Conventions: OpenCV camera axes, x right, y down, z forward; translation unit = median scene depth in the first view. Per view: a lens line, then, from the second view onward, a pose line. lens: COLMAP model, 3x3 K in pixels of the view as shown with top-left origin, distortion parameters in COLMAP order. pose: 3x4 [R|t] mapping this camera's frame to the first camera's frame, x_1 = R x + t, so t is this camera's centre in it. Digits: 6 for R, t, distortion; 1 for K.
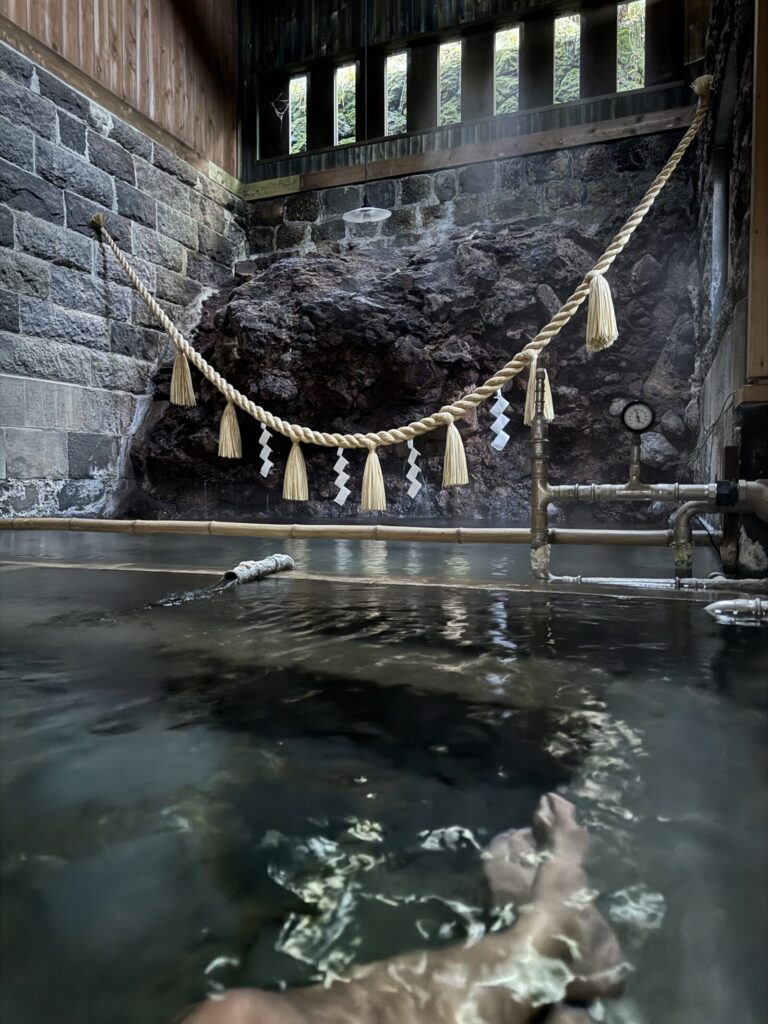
lens RADIAL K [[726.0, 0, 384.0], [0, 726.0, 512.0], [0, 0, 1]] dist [0.050575, -0.038922]
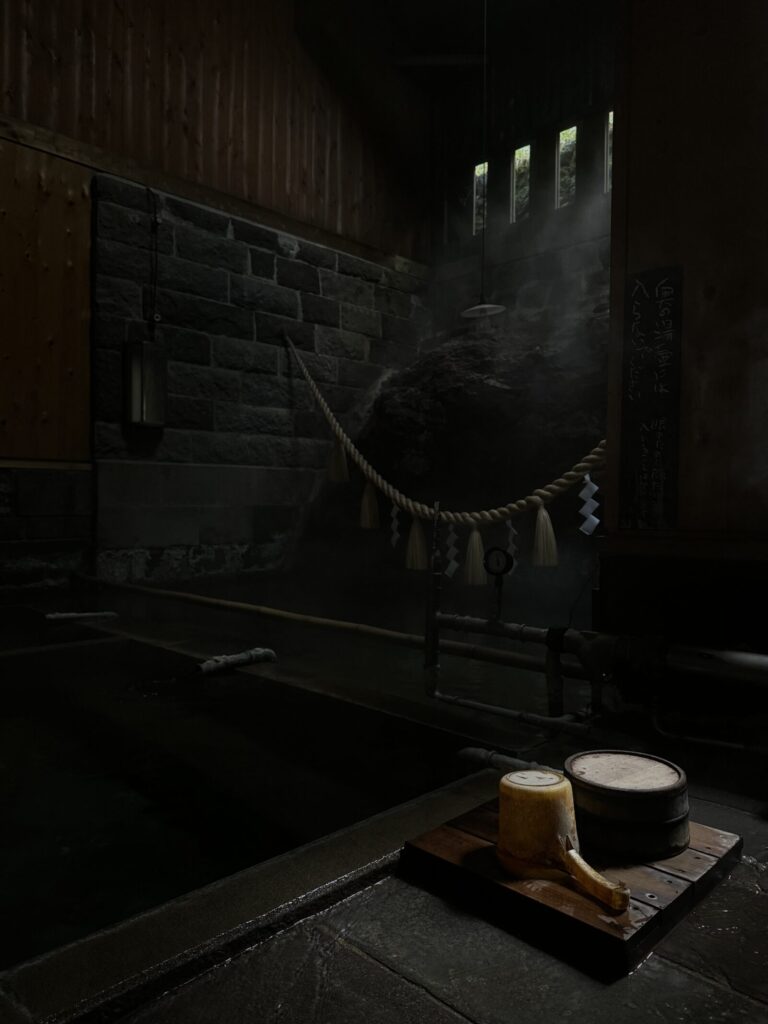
lens RADIAL K [[715.3, 0, 385.0], [0, 715.3, 530.3], [0, 0, 1]] dist [0.162474, -0.314178]
pose [[0.916431, 0.022766, -0.399544, 0.255221], [-0.026083, 0.999656, -0.002866, -0.066515], [0.399341, 0.013048, 0.916710, -0.031405]]
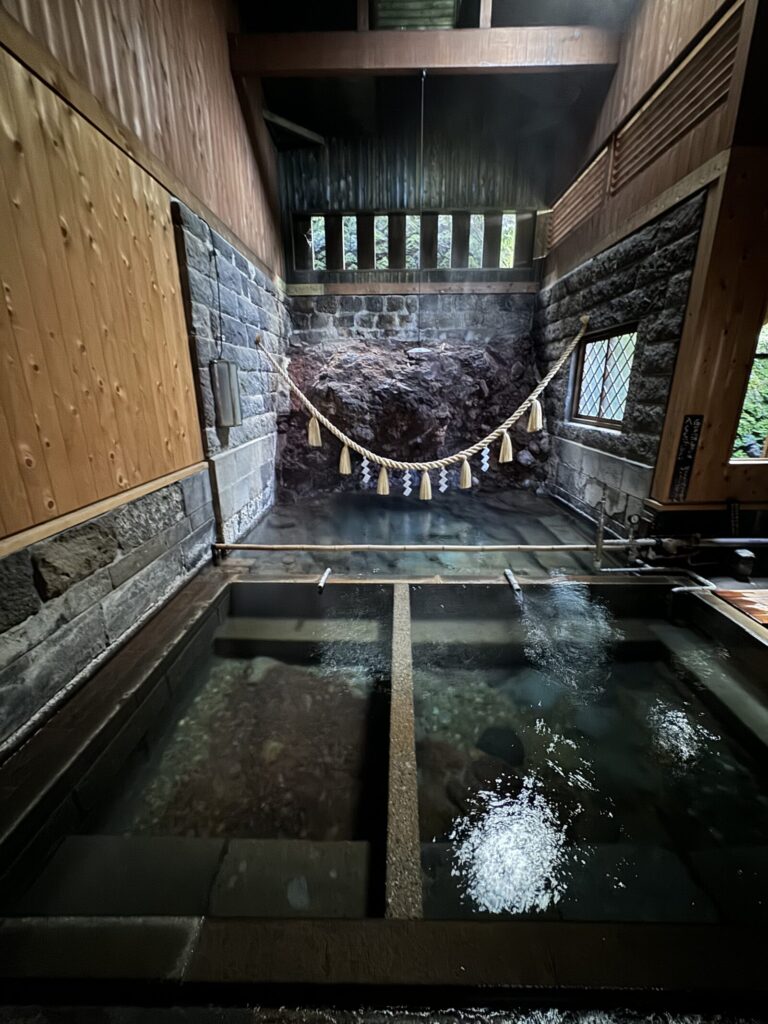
lens RADIAL K [[410.6, 0, 384.0], [0, 410.6, 512.0], [0, 0, 1]] dist [0.000469, 0.000079]
pose [[0.936639, -0.104904, 0.334220, -0.477648], [0.018479, 0.967574, 0.251911, -0.241438], [-0.349809, -0.229774, 0.908206, -0.063680]]
